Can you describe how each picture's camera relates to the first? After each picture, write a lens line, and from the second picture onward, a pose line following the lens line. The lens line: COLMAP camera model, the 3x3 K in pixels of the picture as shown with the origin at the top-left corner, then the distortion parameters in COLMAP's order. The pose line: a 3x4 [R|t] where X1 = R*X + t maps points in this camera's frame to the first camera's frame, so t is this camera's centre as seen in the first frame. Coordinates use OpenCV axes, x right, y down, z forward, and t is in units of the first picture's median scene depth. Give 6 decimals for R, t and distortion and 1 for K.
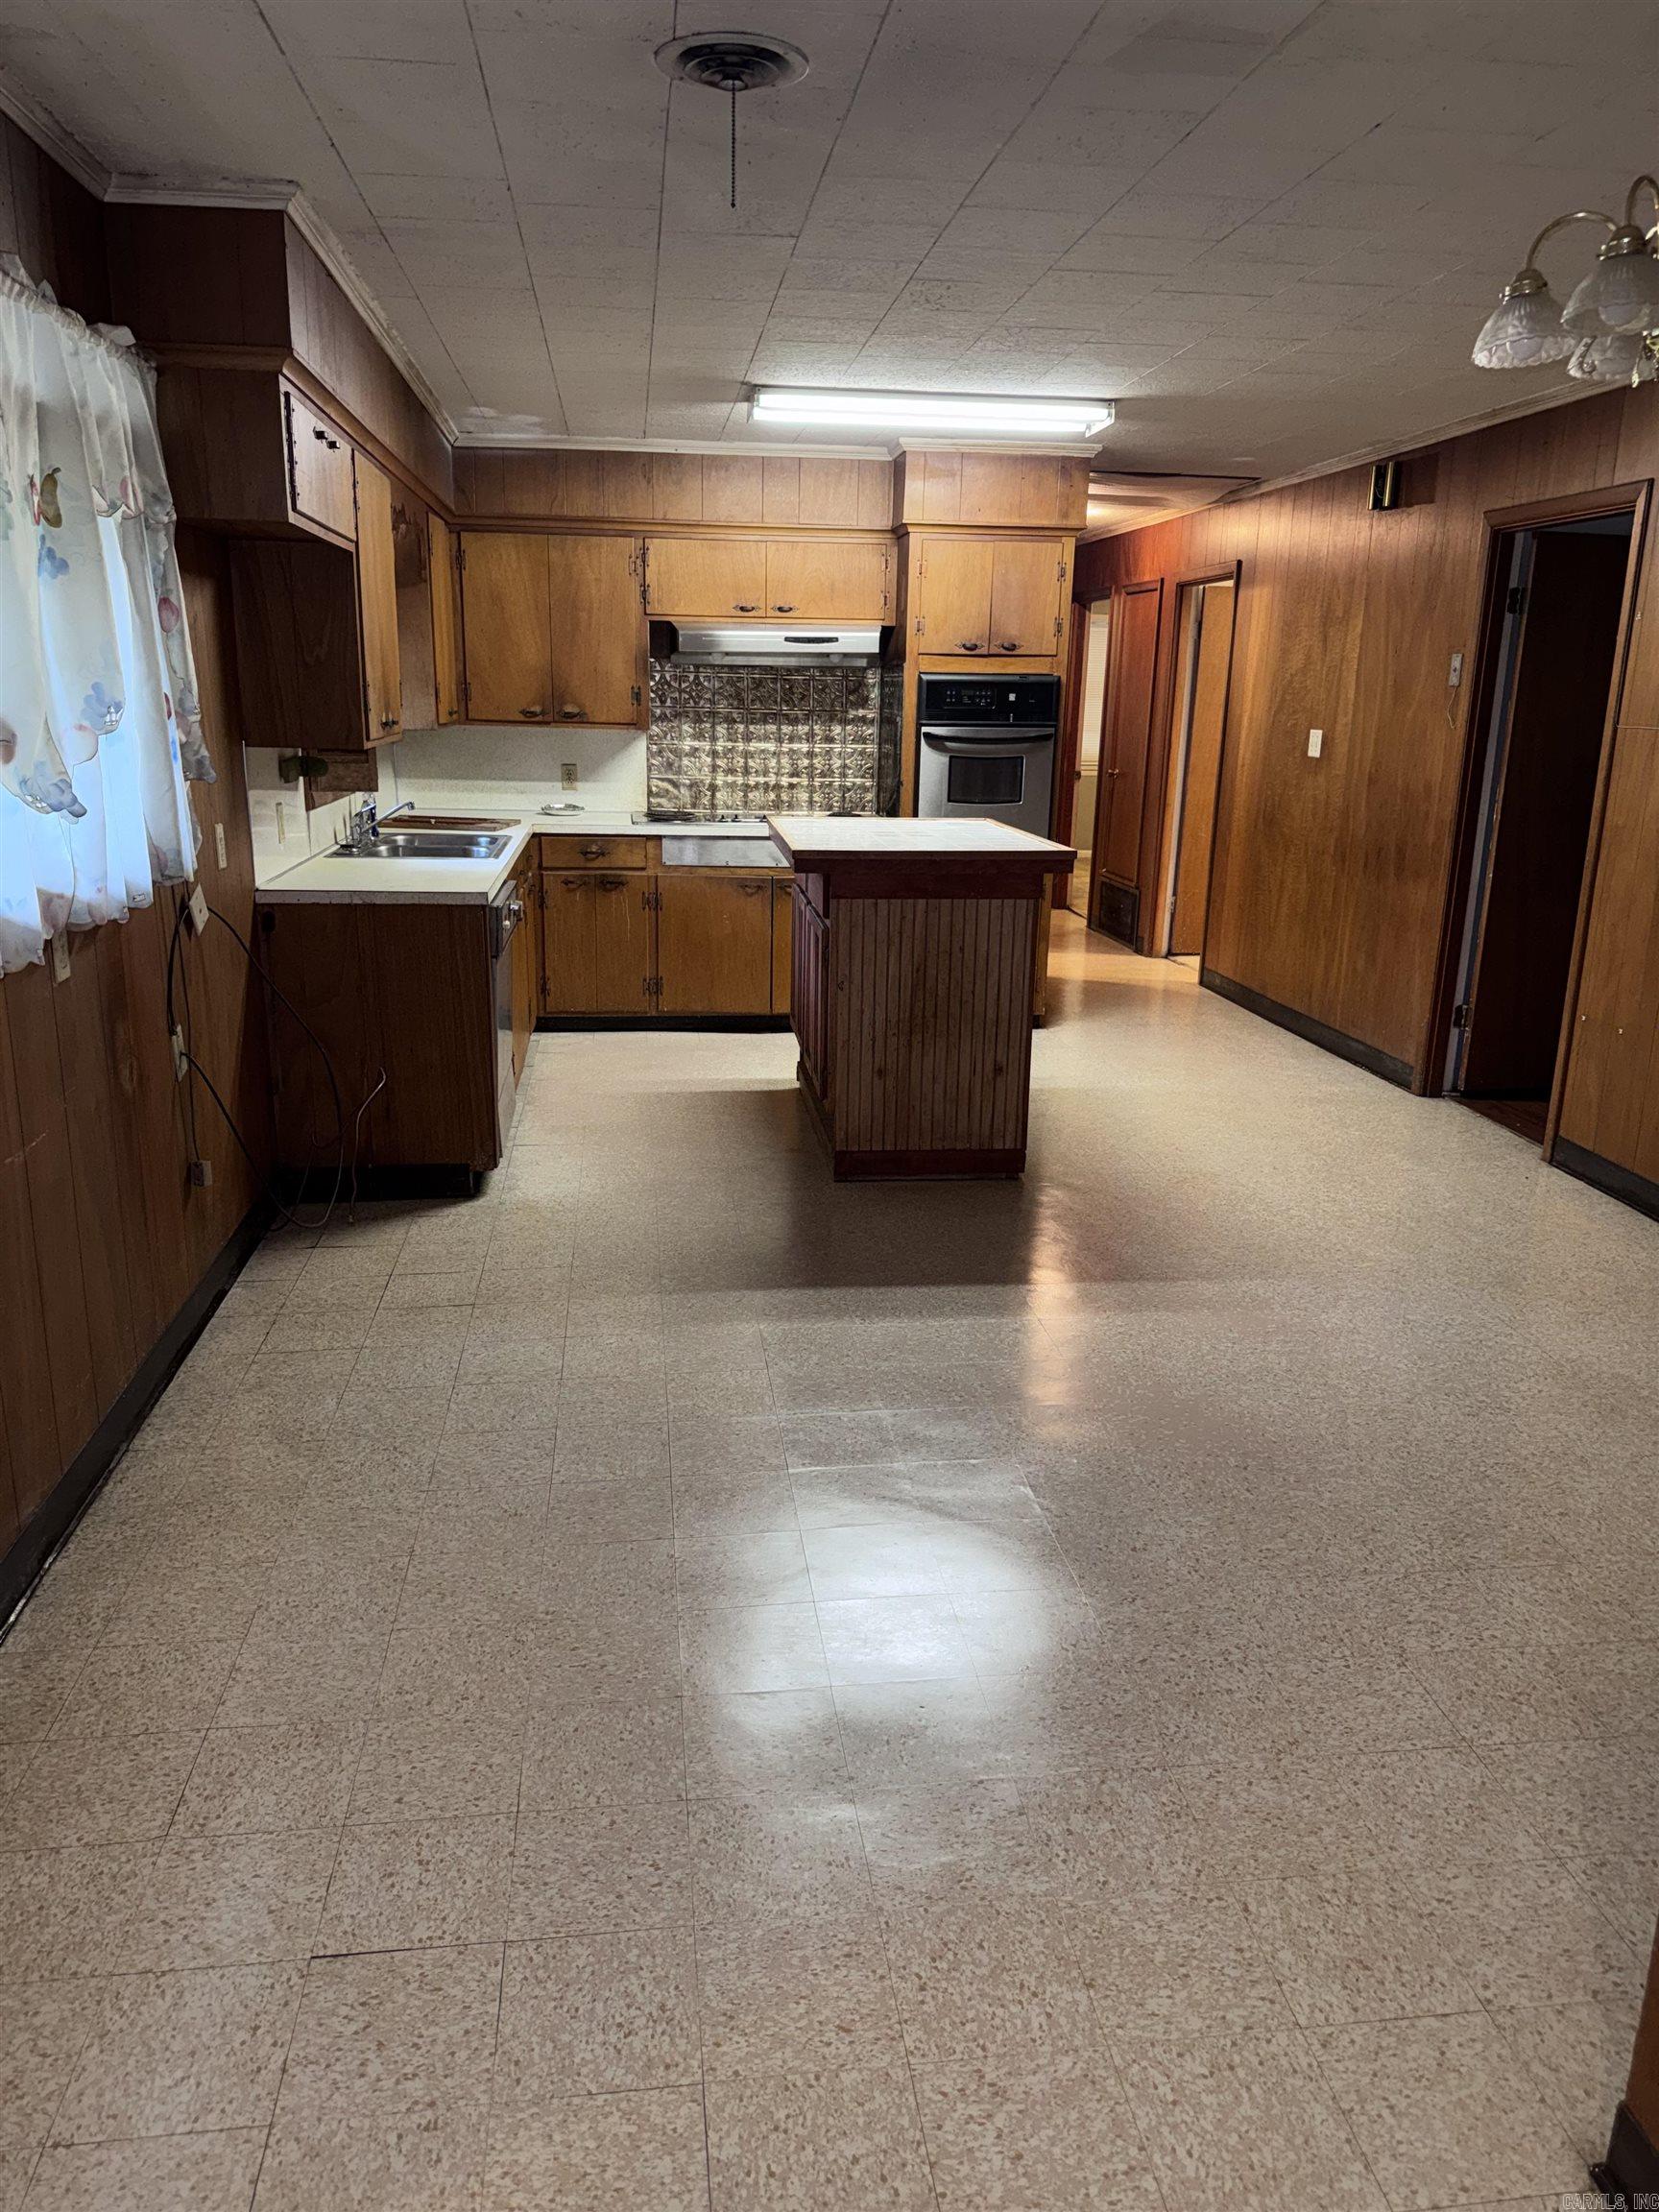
lens RADIAL K [[1568.8, 0, 826.8], [0, 1568.8, 1110.1], [0, 0, 1]] dist [0.002273, 0.000246]
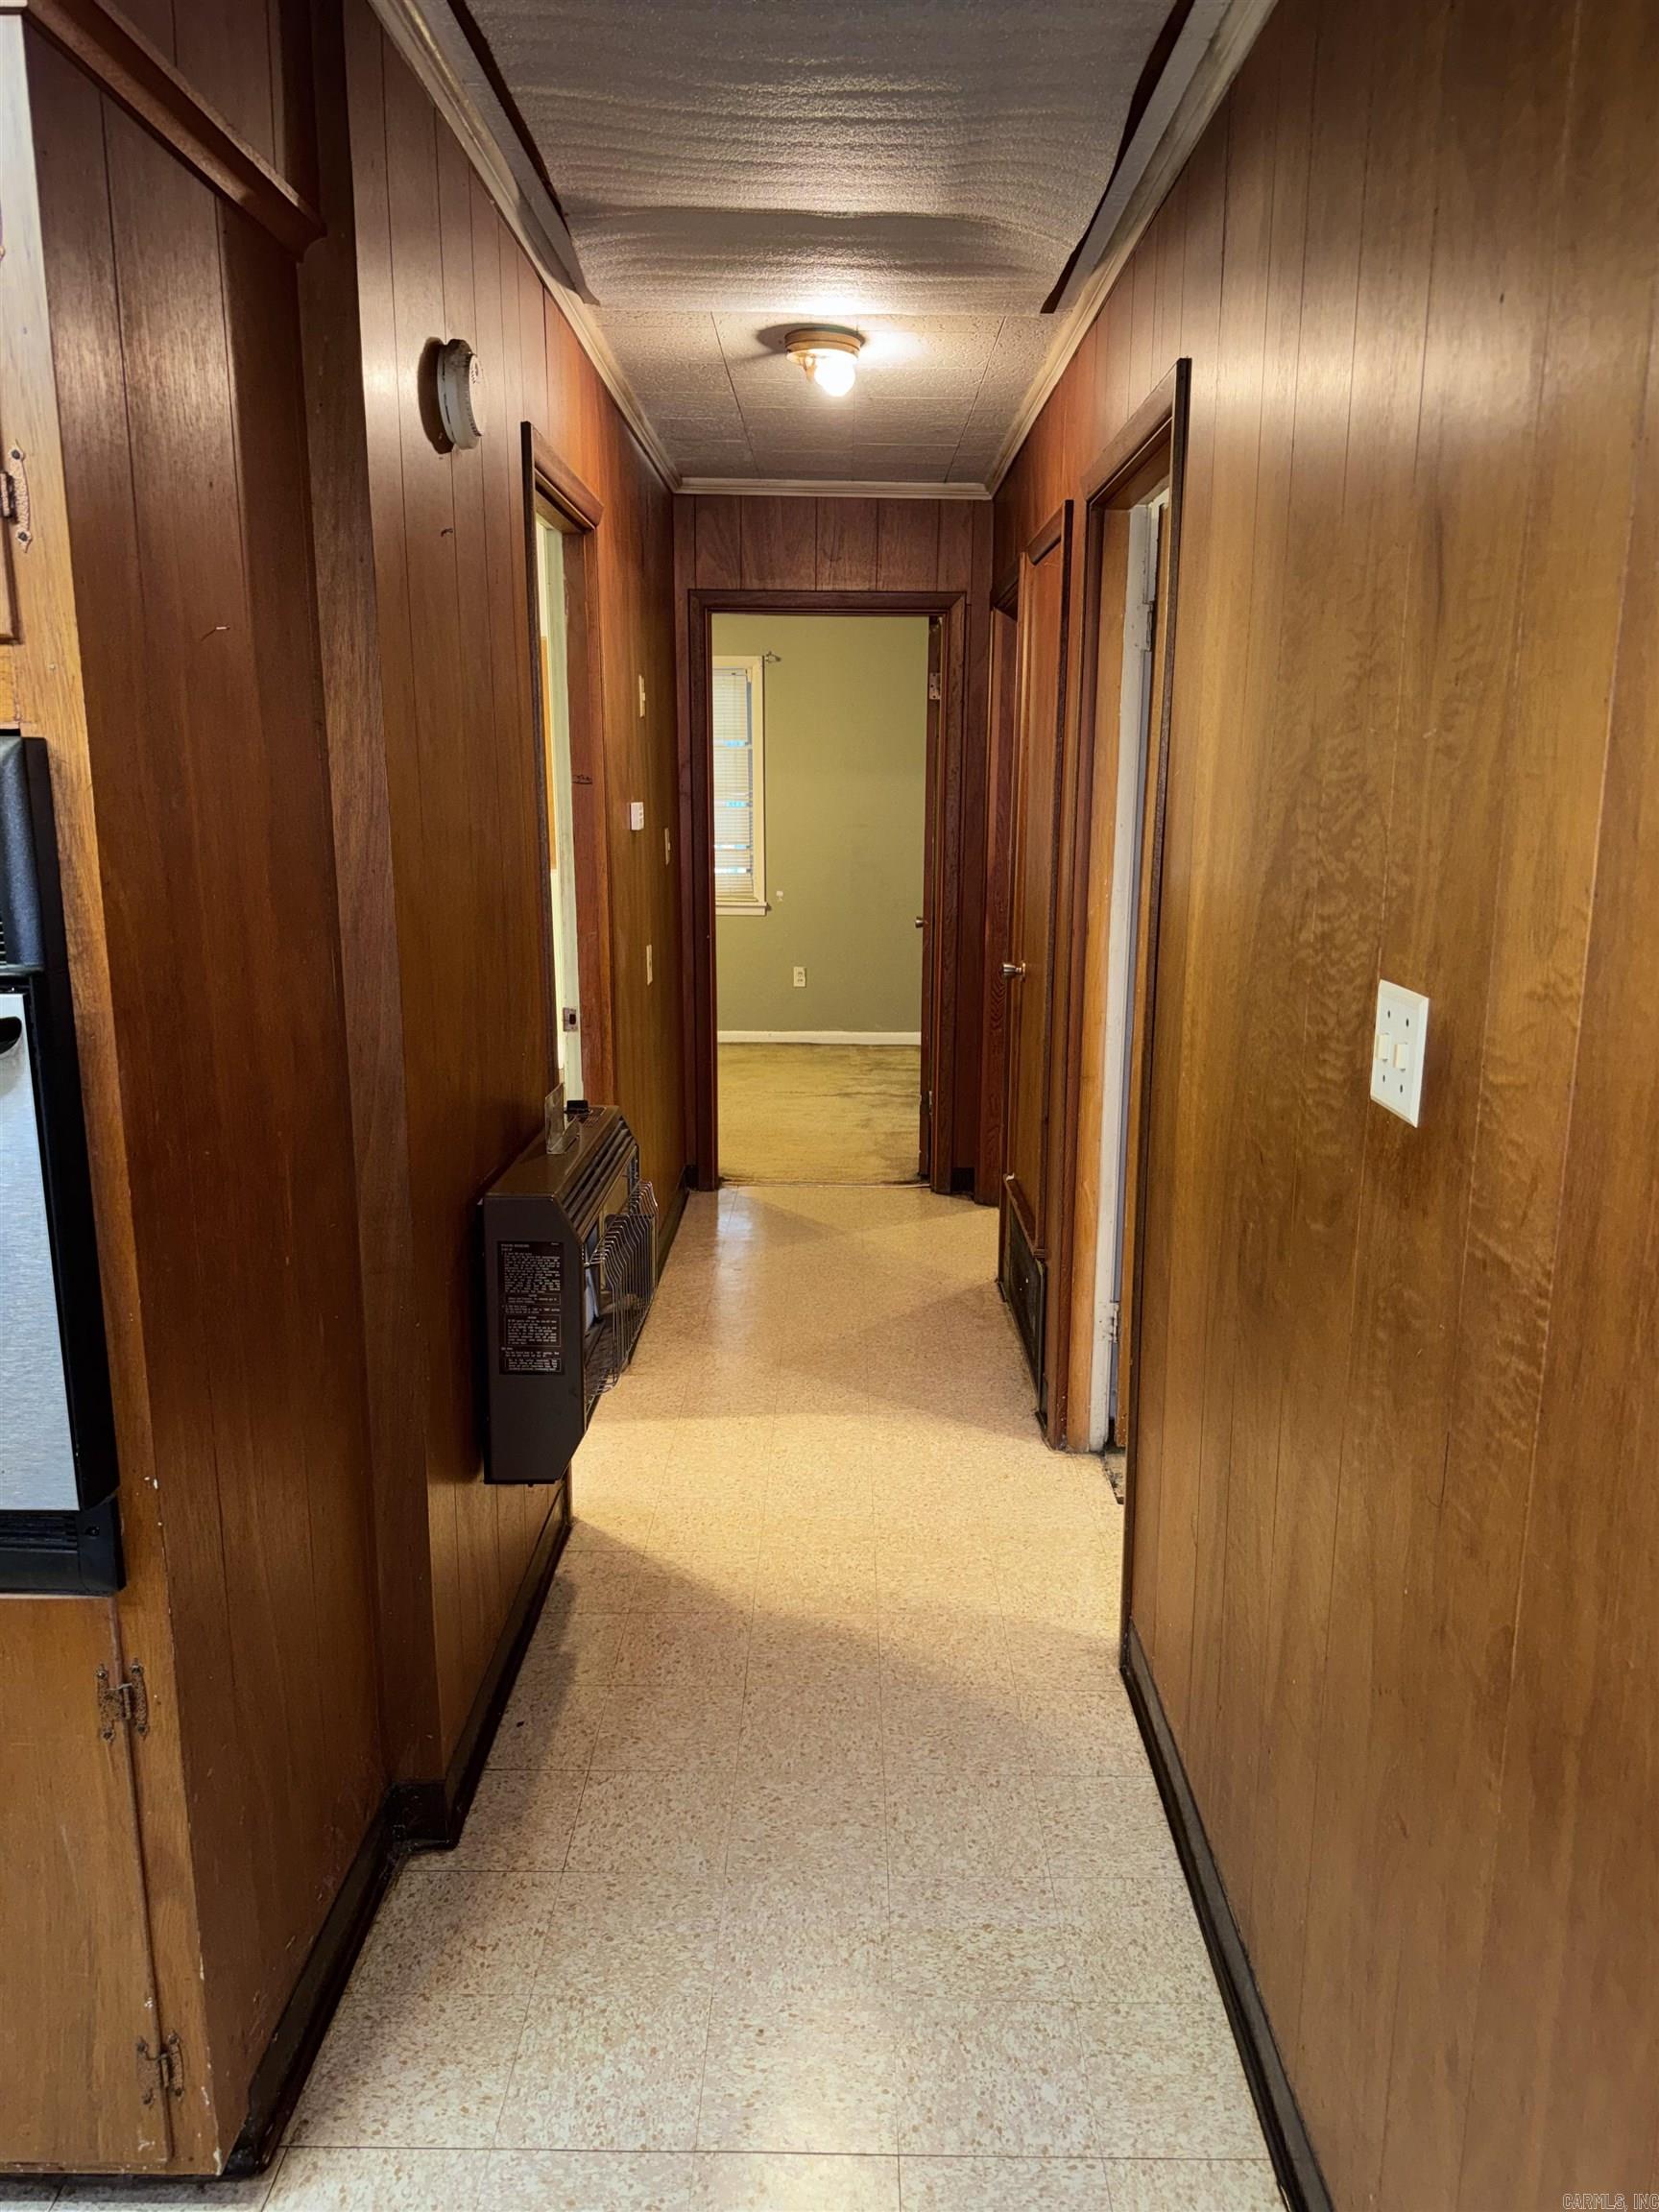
lens RADIAL K [[1568.8, 0, 833.6], [0, 1568.8, 1107.0], [0, 0, 1]] dist [0.002273, 0.000246]
pose [[0.991159, 0.016897, -0.131600, 0.256624], [-0.024161, 0.998259, -0.053803, -0.206879], [0.130462, 0.056507, 0.989842, 0.764360]]
